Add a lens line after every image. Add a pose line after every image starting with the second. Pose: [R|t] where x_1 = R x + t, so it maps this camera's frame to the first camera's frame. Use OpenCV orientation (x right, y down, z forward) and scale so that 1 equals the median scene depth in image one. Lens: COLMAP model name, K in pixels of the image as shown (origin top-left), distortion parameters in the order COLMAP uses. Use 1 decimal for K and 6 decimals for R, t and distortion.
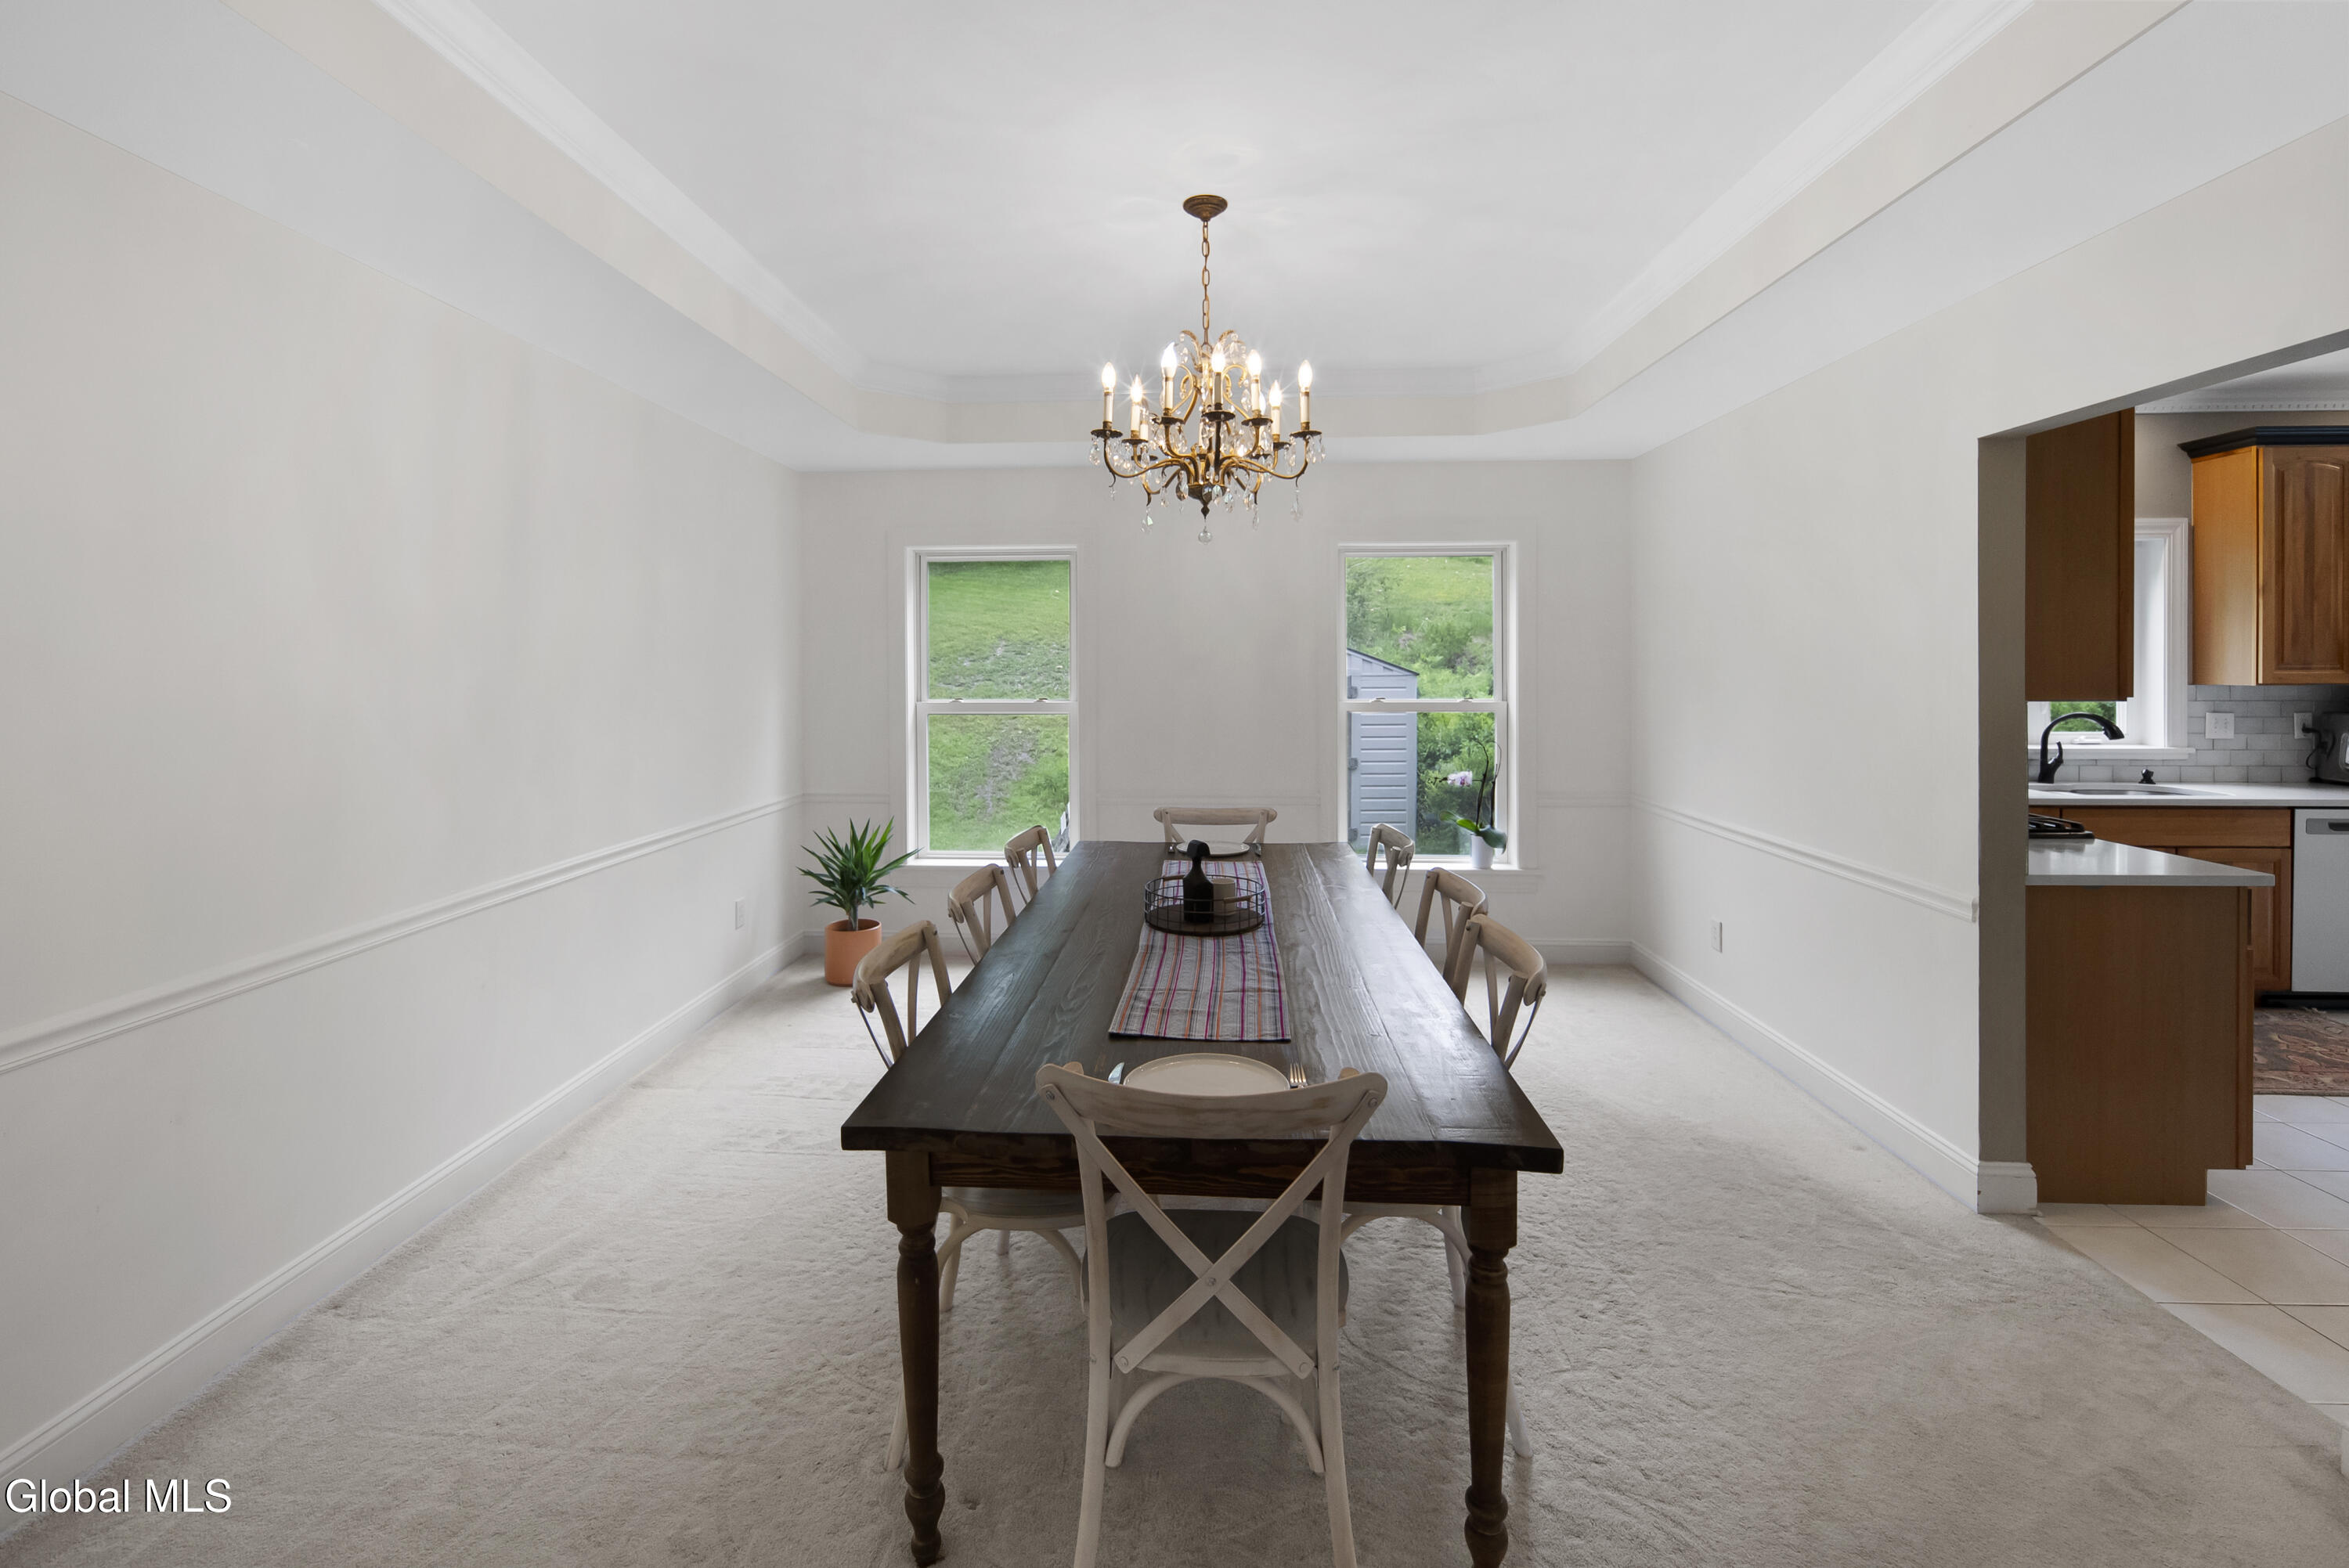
lens RADIAL K [[1051.9, 0, 1144.6], [0, 1051.9, 674.7], [0, 0, 1]] dist [-0.004290, -0.000488]
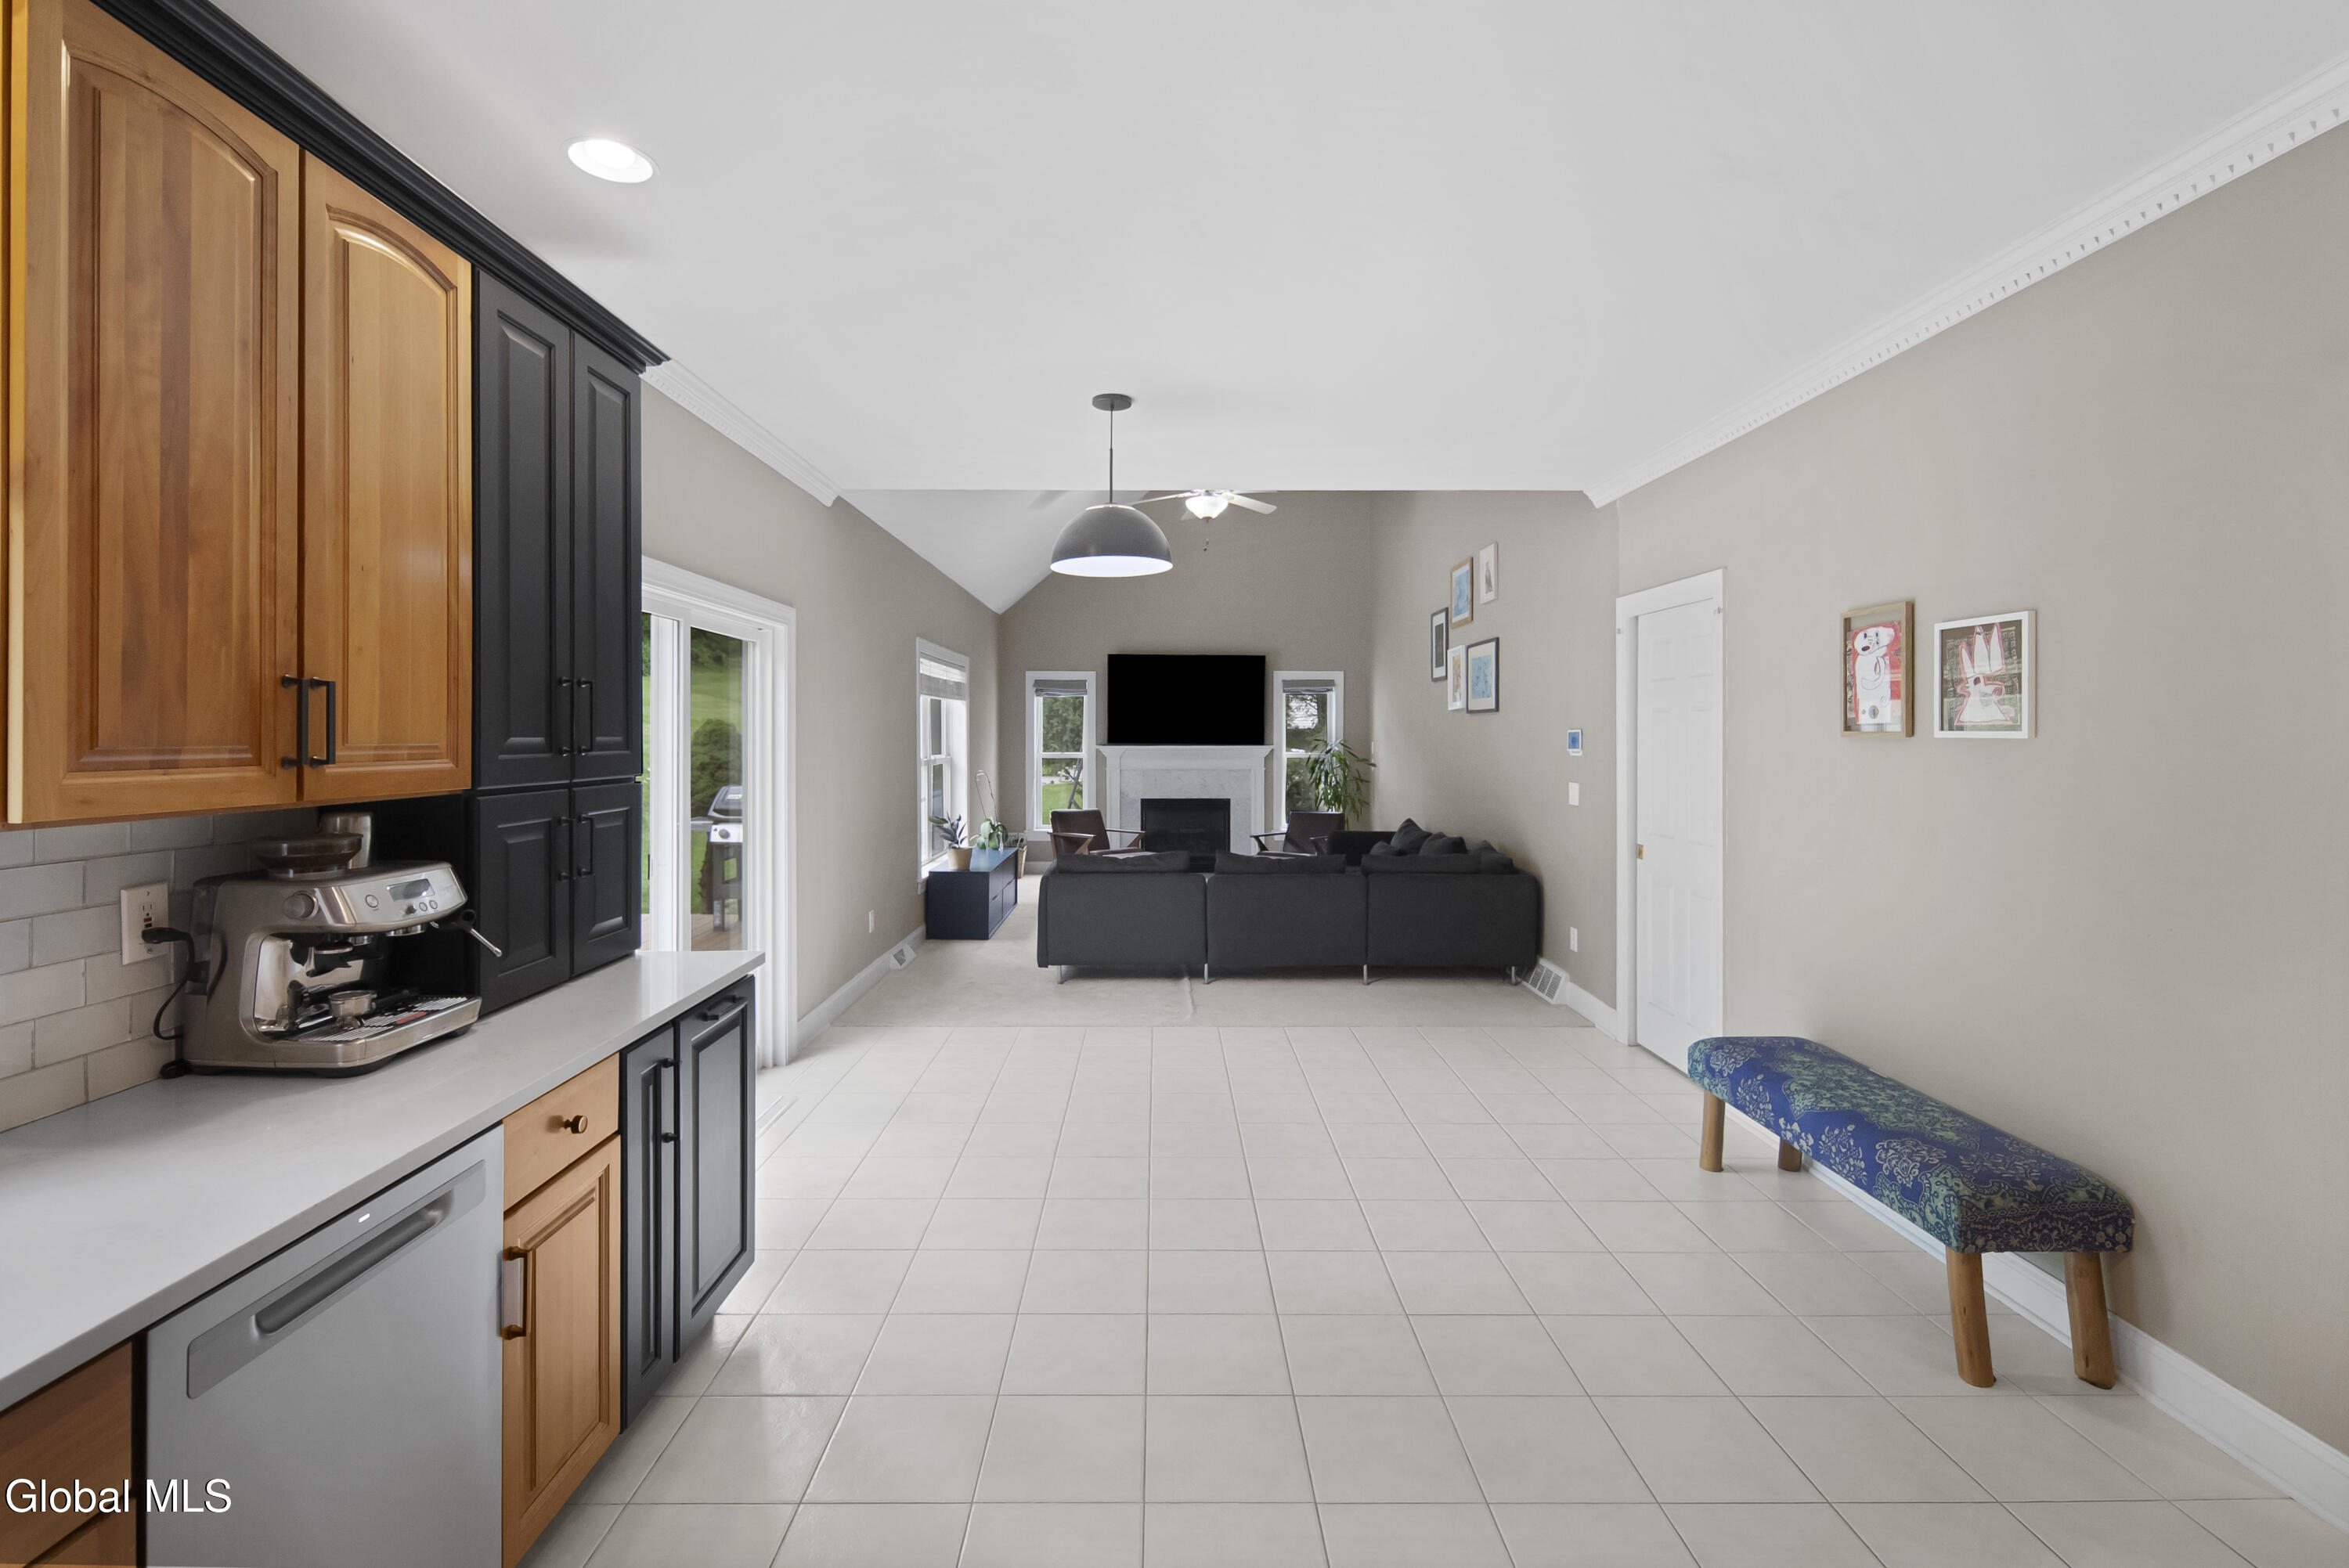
lens RADIAL K [[1051.9, 0, 1158.1], [0, 1051.9, 734.2], [0, 0, 1]] dist [-0.004290, -0.000488]
pose [[-0.061020, 0.006430, 0.998116, 0.738300], [0.005959, 0.999964, -0.006077, -0.010929], [-0.998119, 0.005577, -0.061057, 0.683970]]
